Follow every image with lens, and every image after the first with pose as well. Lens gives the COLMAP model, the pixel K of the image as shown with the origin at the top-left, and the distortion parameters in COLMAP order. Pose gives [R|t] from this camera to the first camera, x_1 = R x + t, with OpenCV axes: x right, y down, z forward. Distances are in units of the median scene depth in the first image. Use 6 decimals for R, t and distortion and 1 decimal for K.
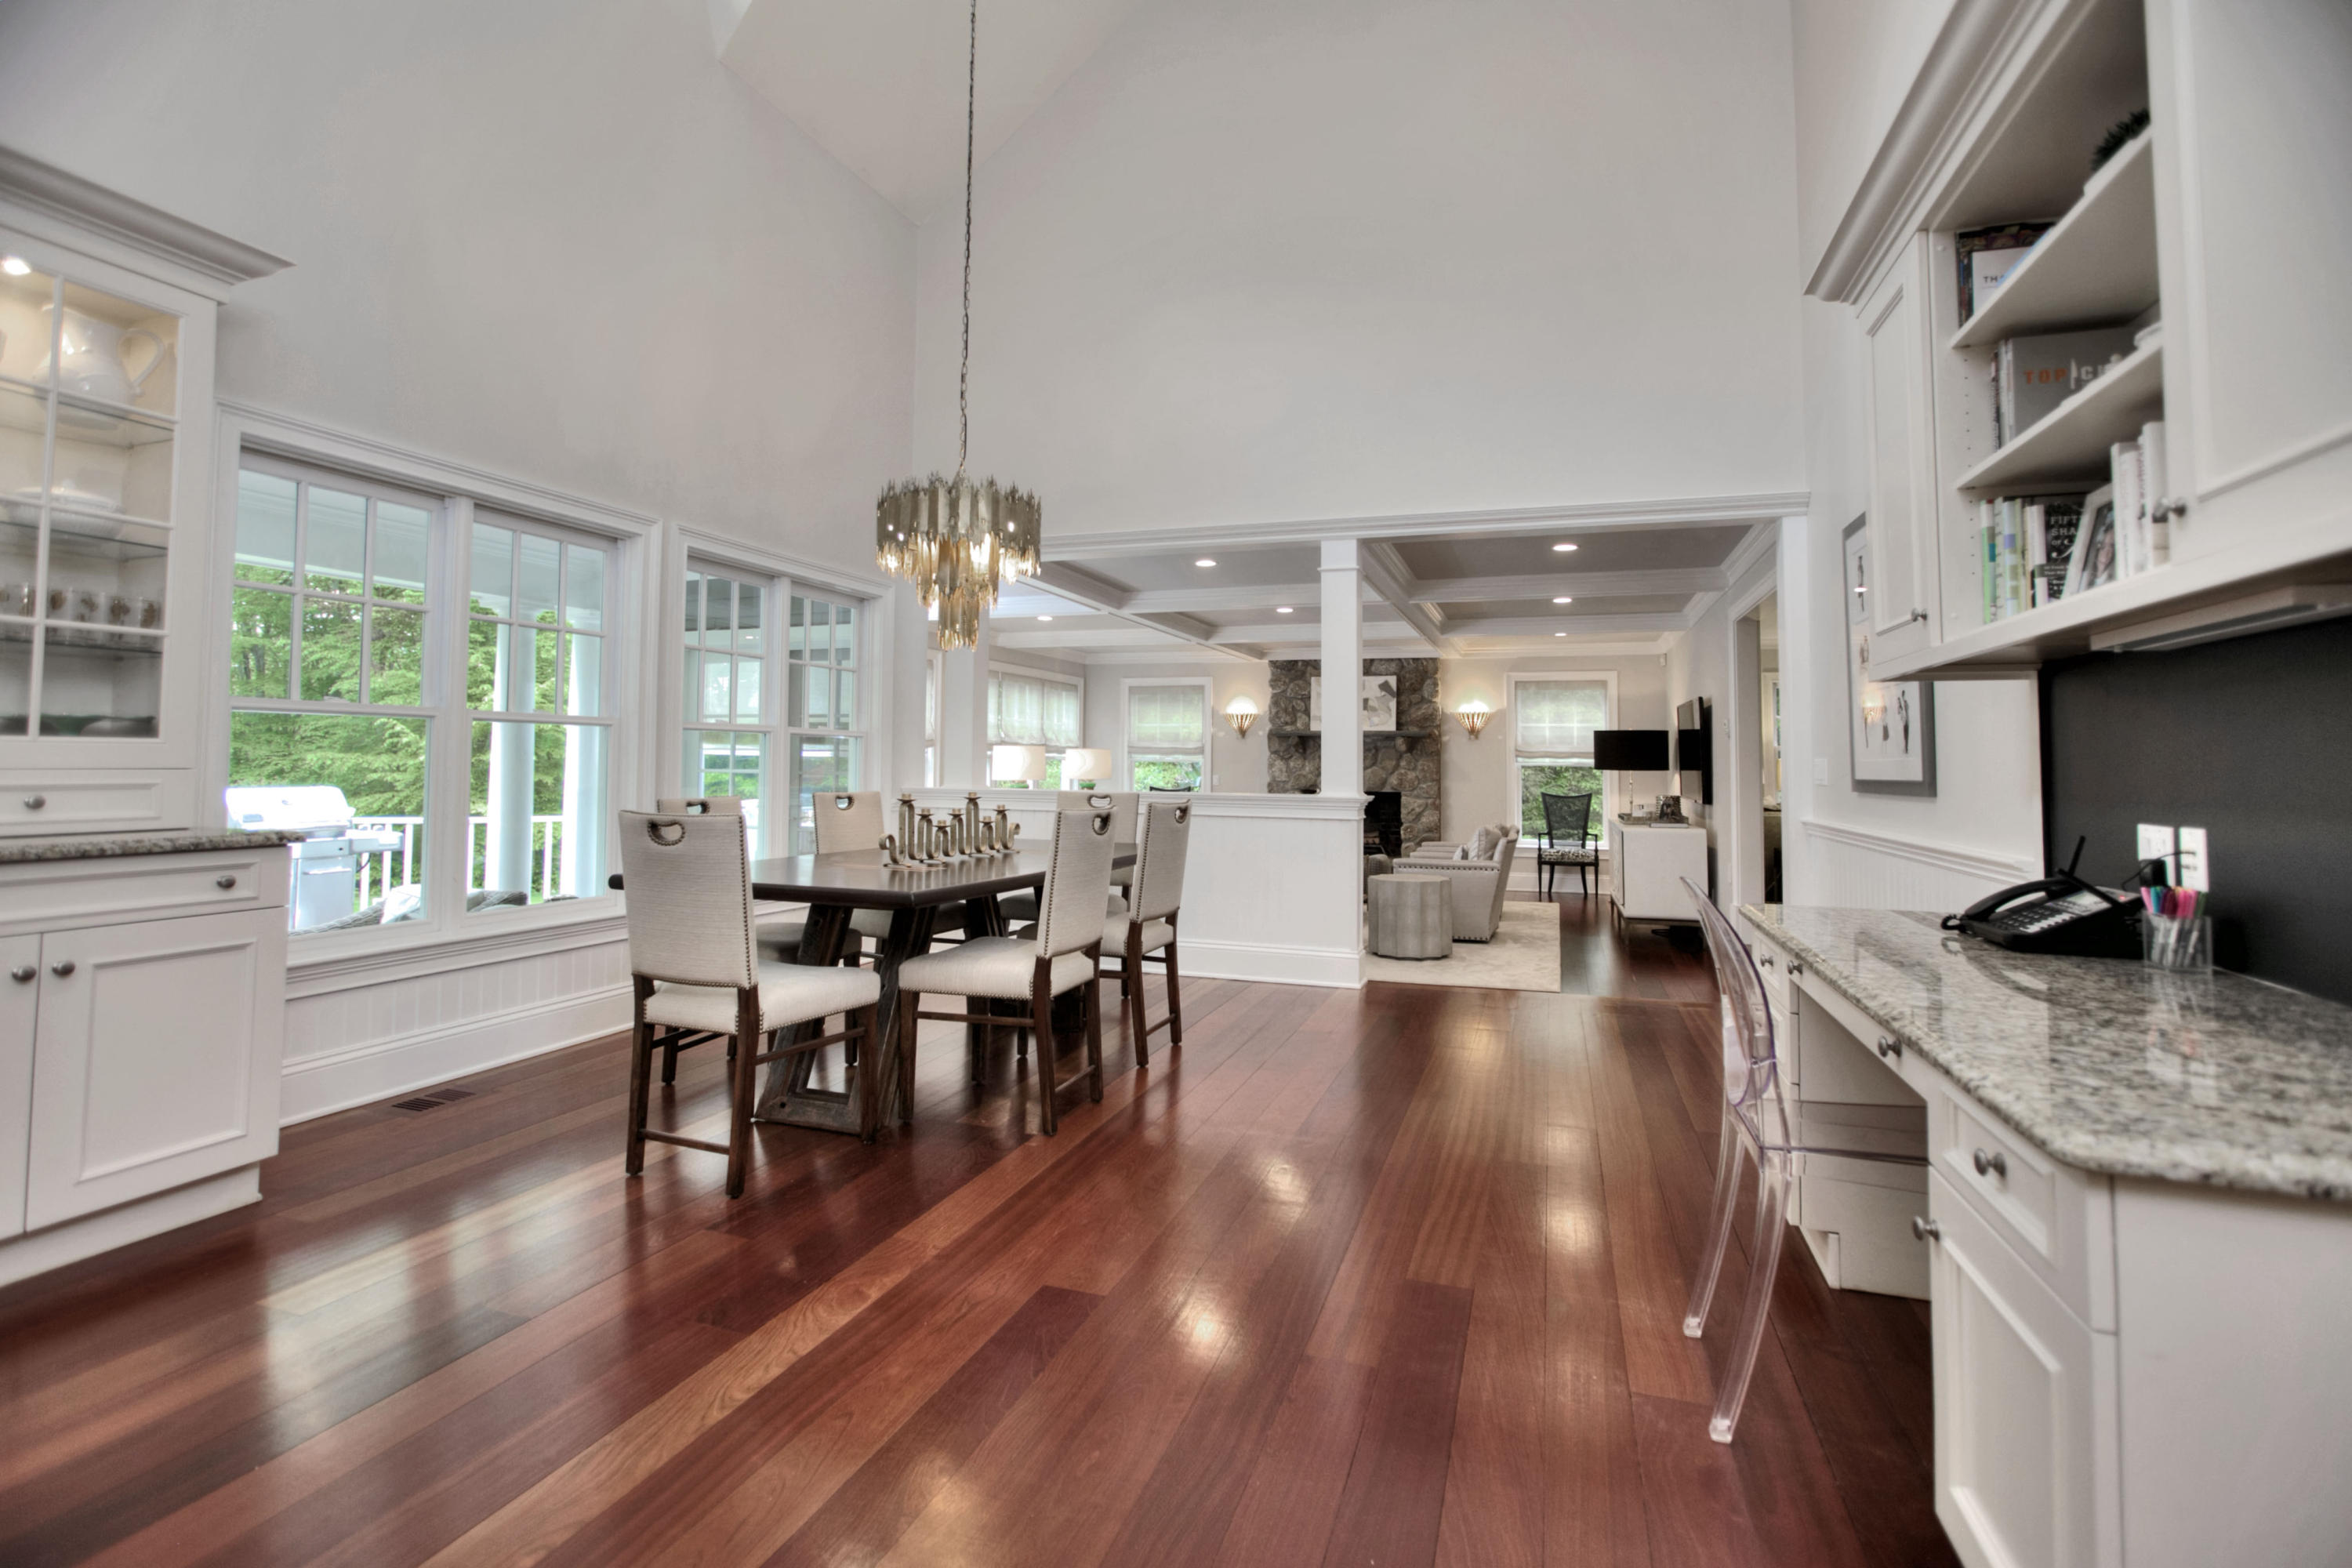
lens RADIAL K [[1090.3, 0, 1171.3], [0, 1090.3, 775.8], [0, 0, 1]] dist [0.000647, 0.001855]
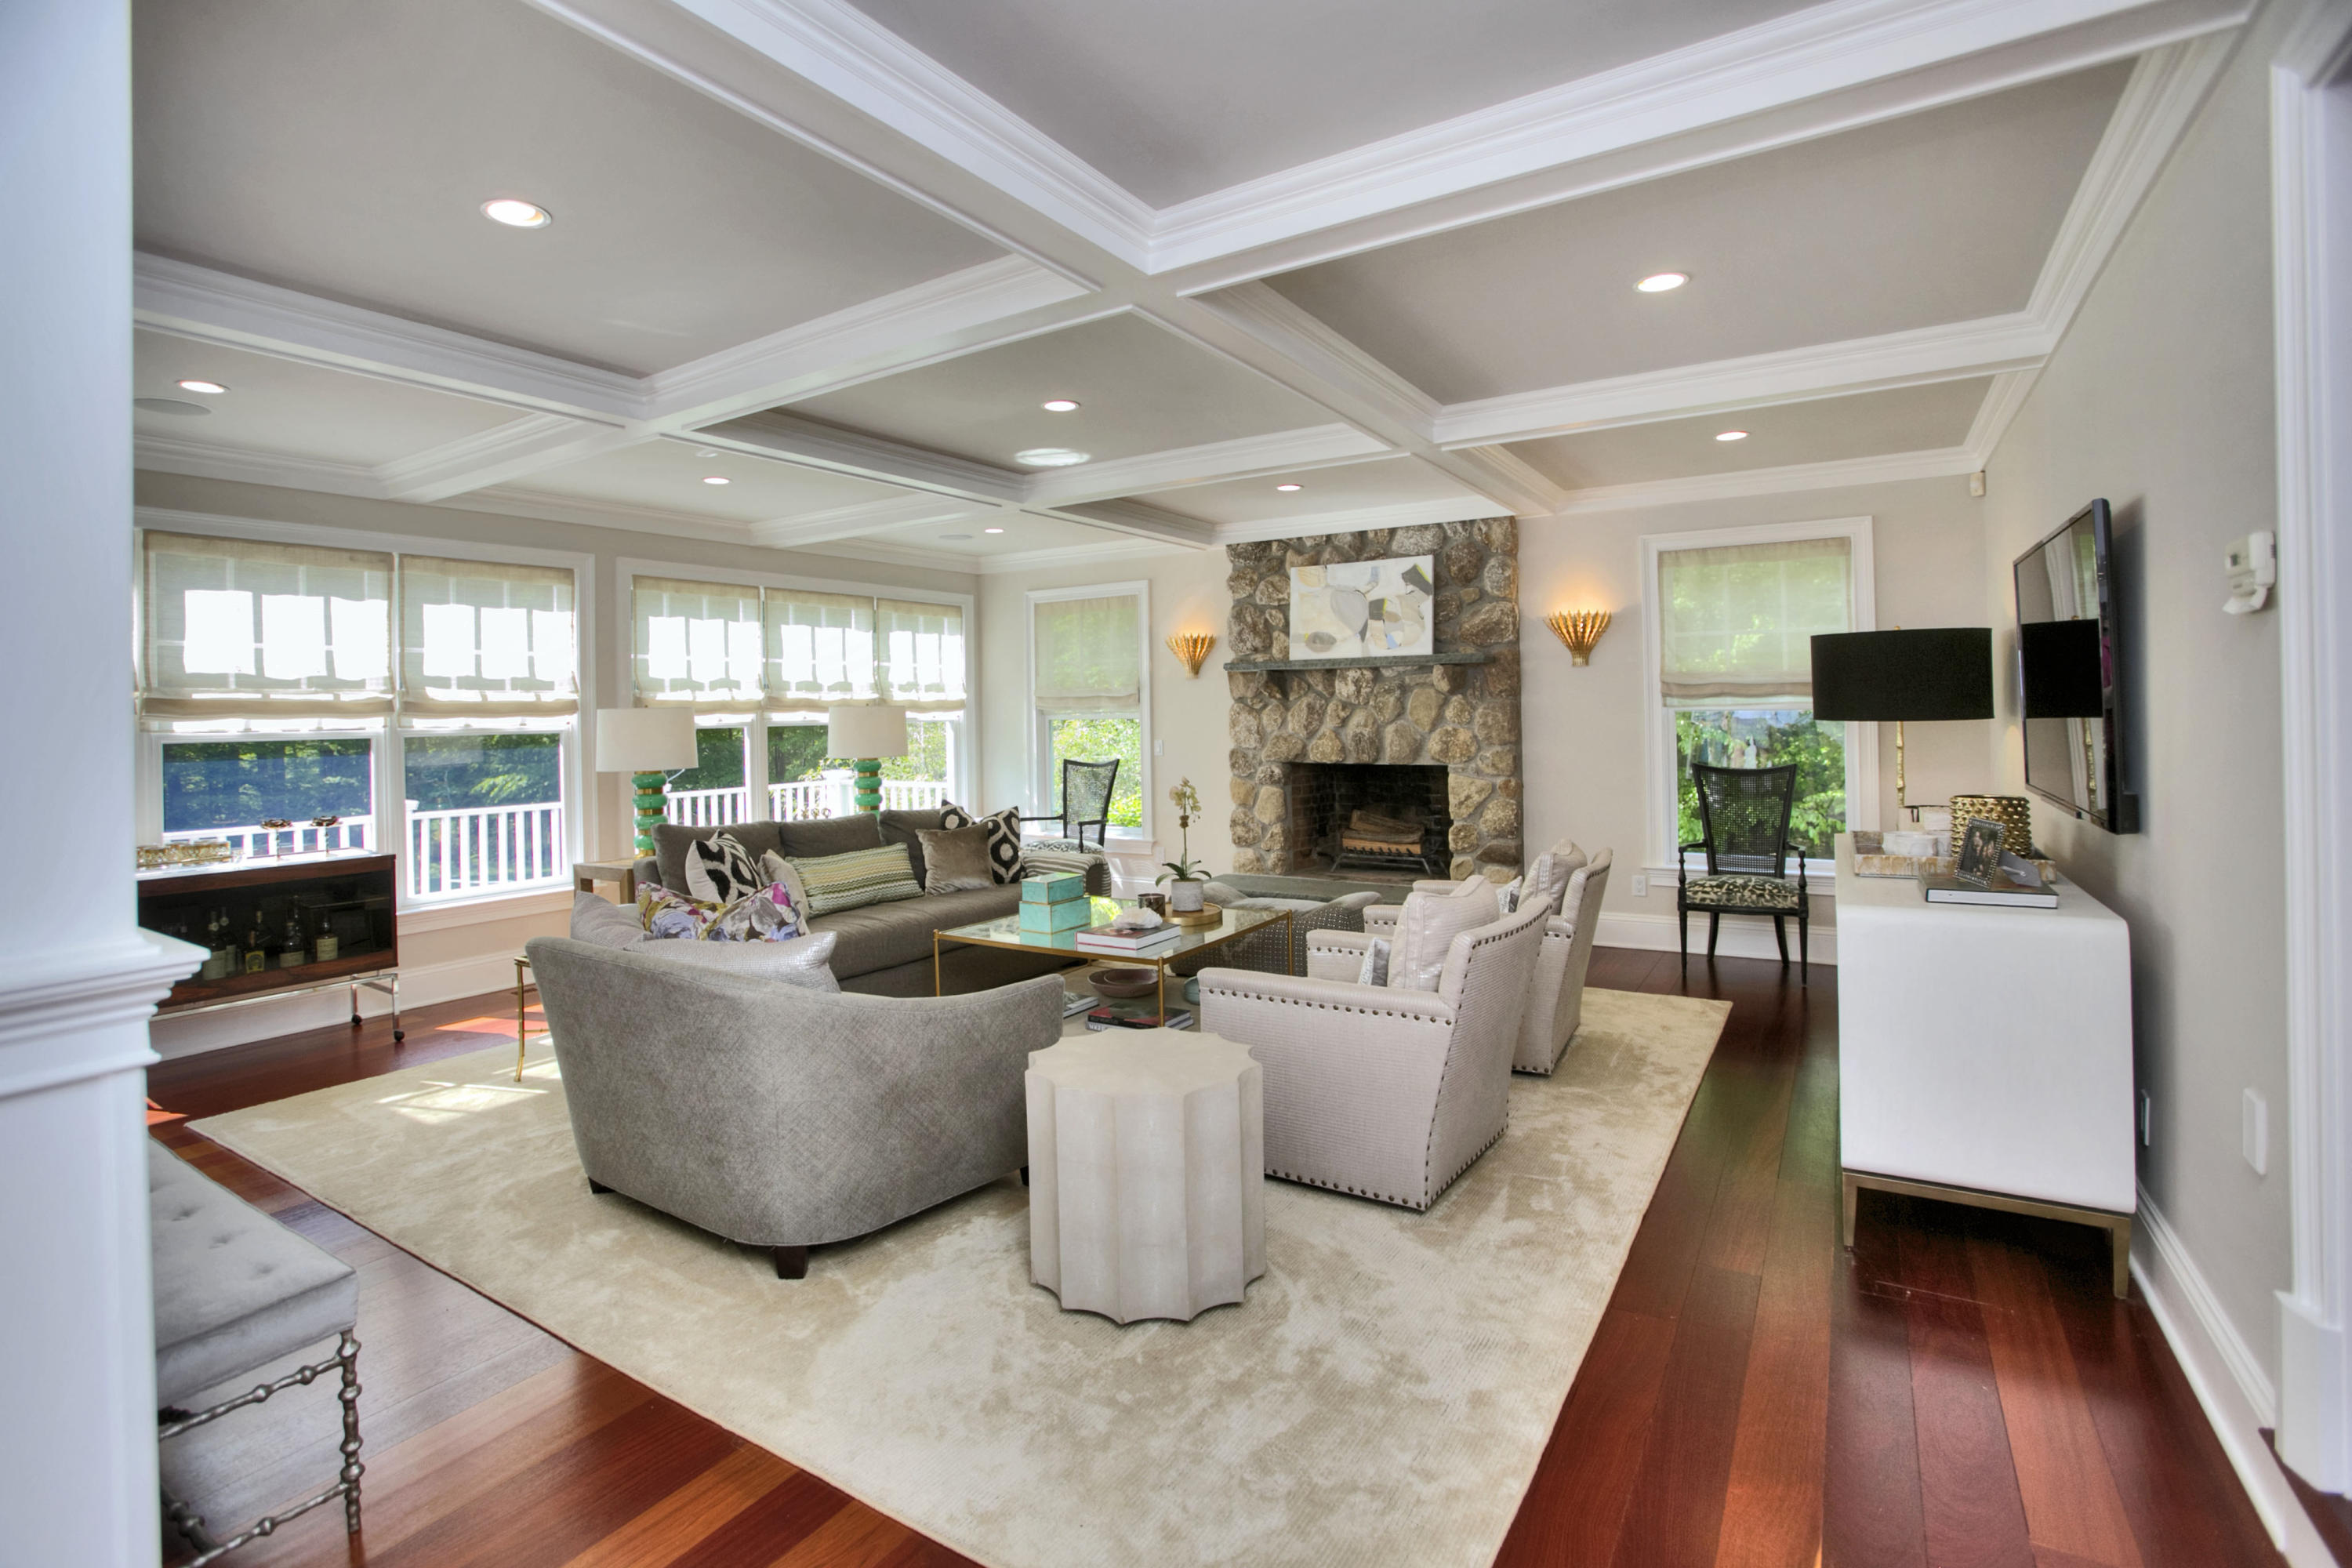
lens RADIAL K [[1090.3, 0, 1193.9], [0, 1090.3, 709.2], [0, 0, 1]] dist [0.000647, 0.001855]
pose [[0.976615, -0.031810, -0.212631, 0.220513], [0.030607, 0.999491, -0.008947, -0.013417], [0.212808, 0.002230, 0.977092, 0.471198]]
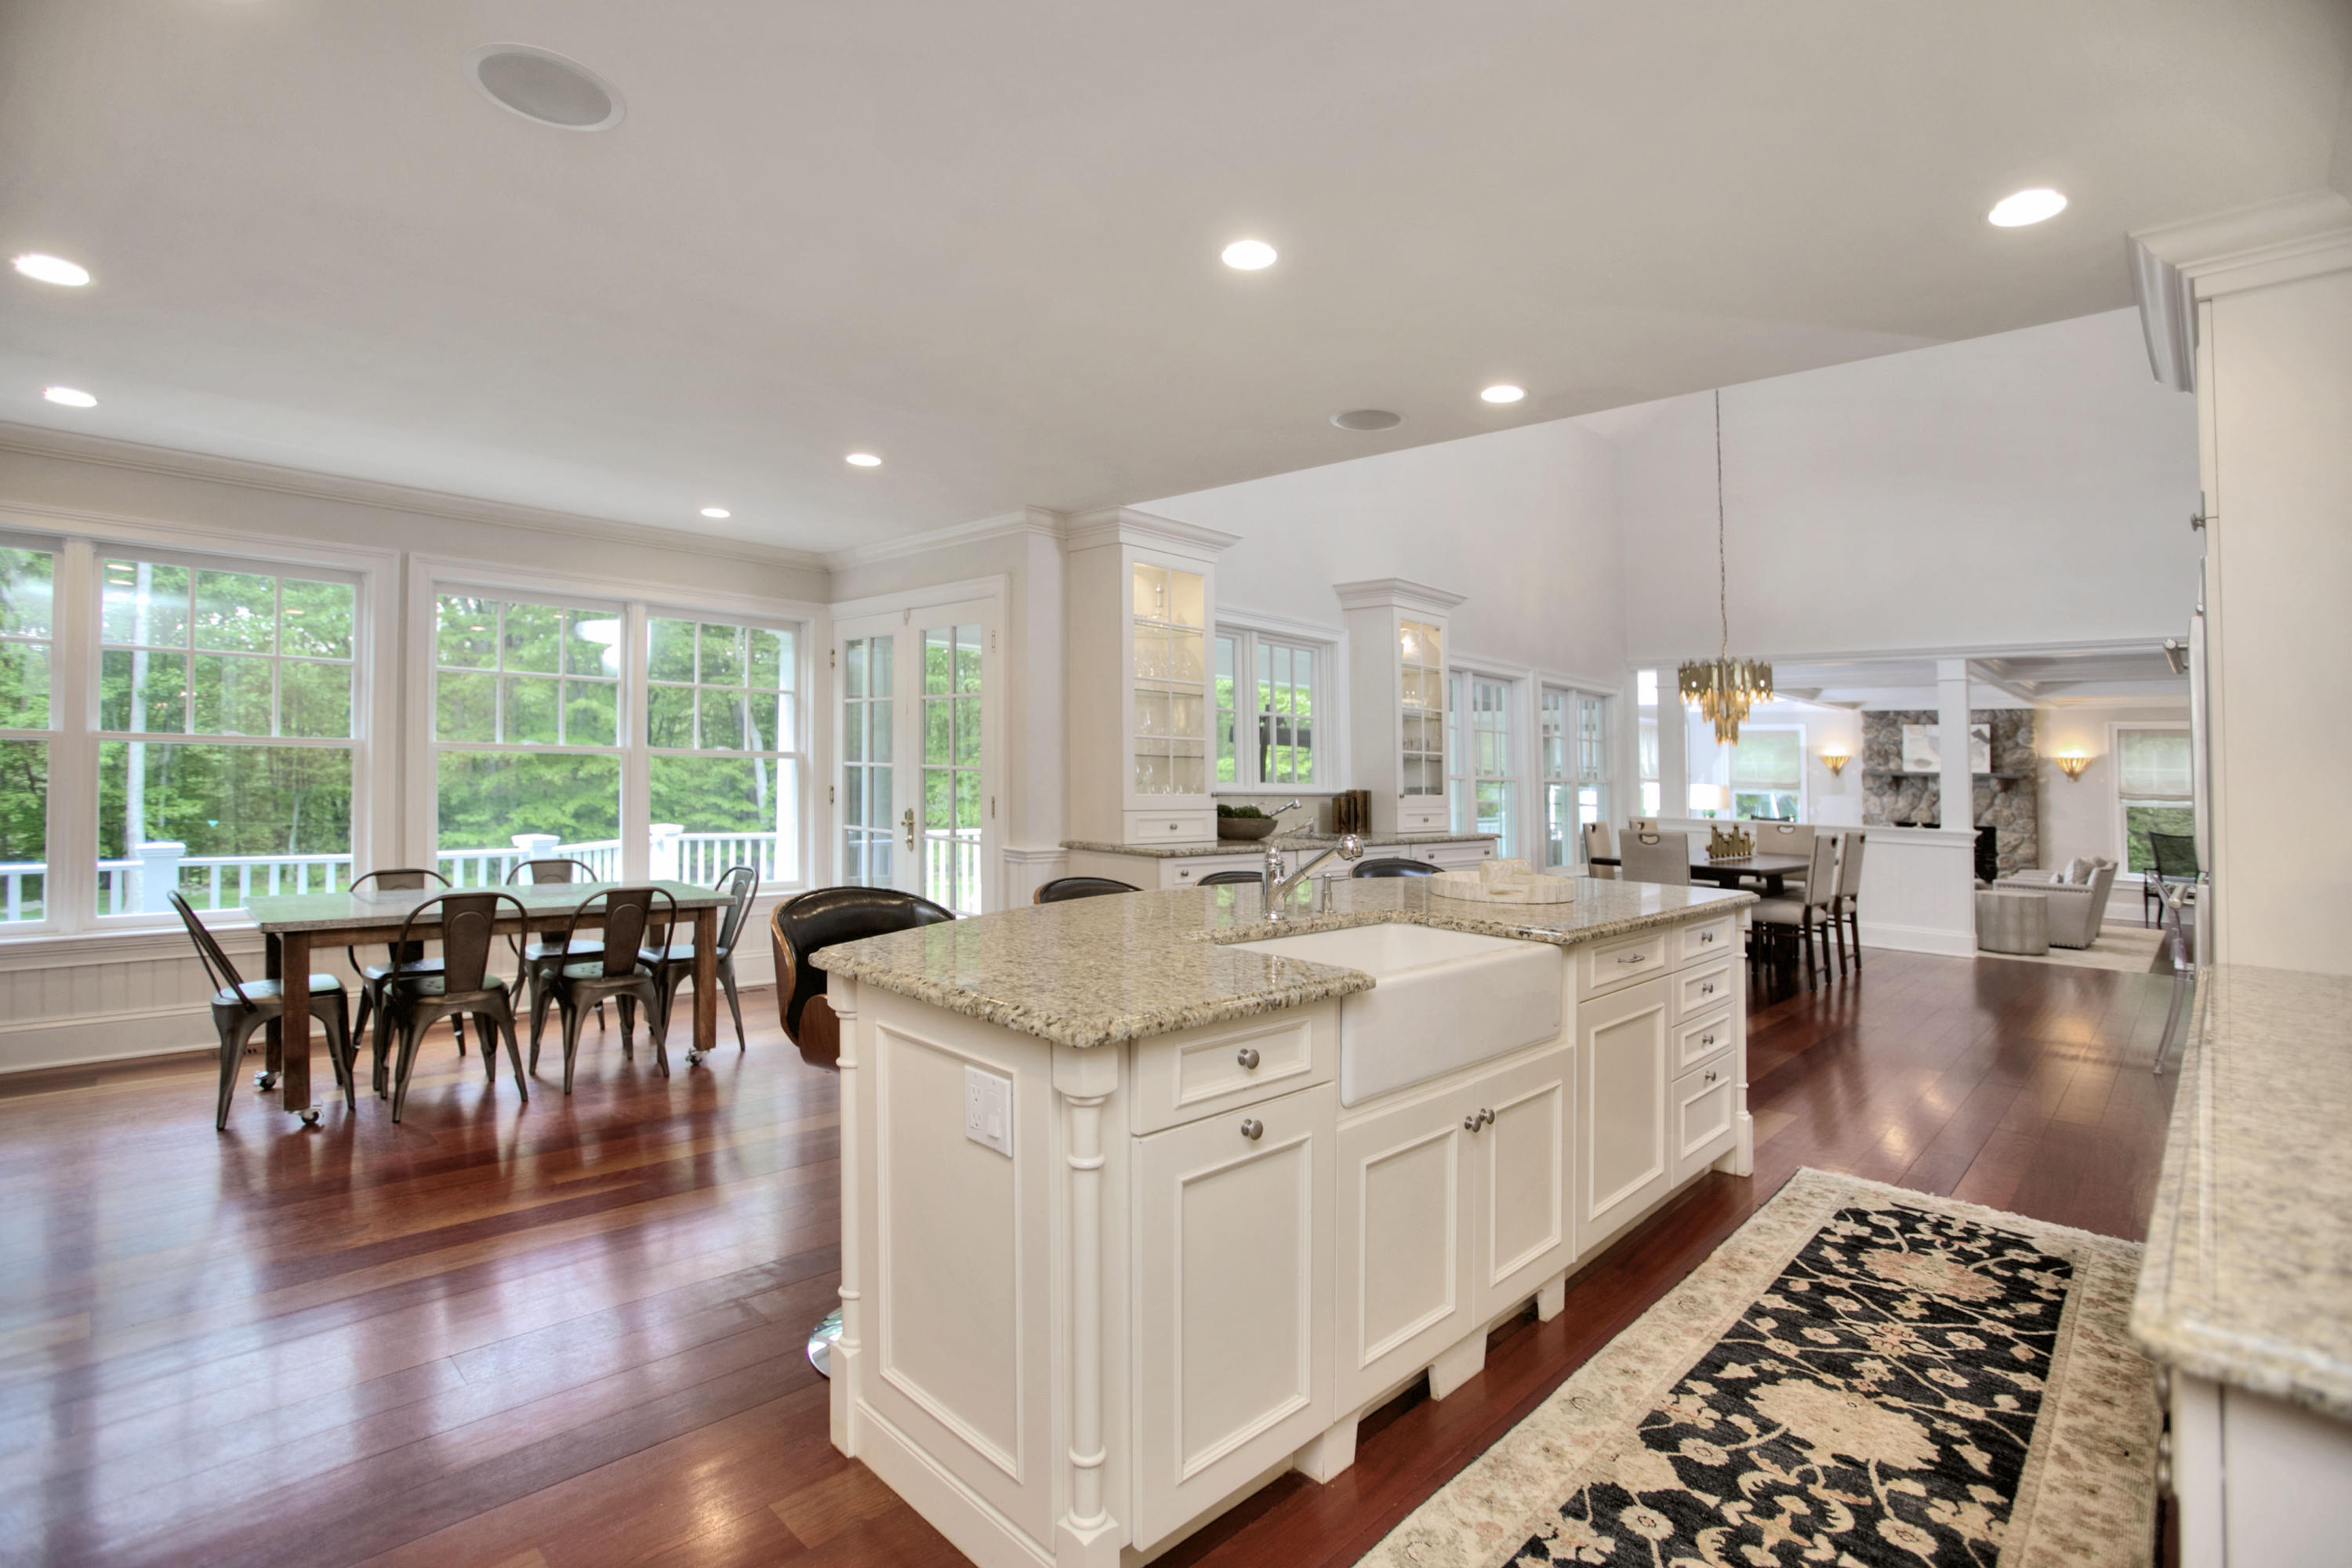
lens RADIAL K [[1090.3, 0, 1260.0], [0, 1090.3, 732.3], [0, 0, 1]] dist [0.000647, 0.001855]
pose [[0.929103, 0.002052, -0.369814, -0.088943], [-0.022263, 0.998481, -0.050393, -0.009957], [0.369149, 0.055053, 0.927738, -0.372839]]
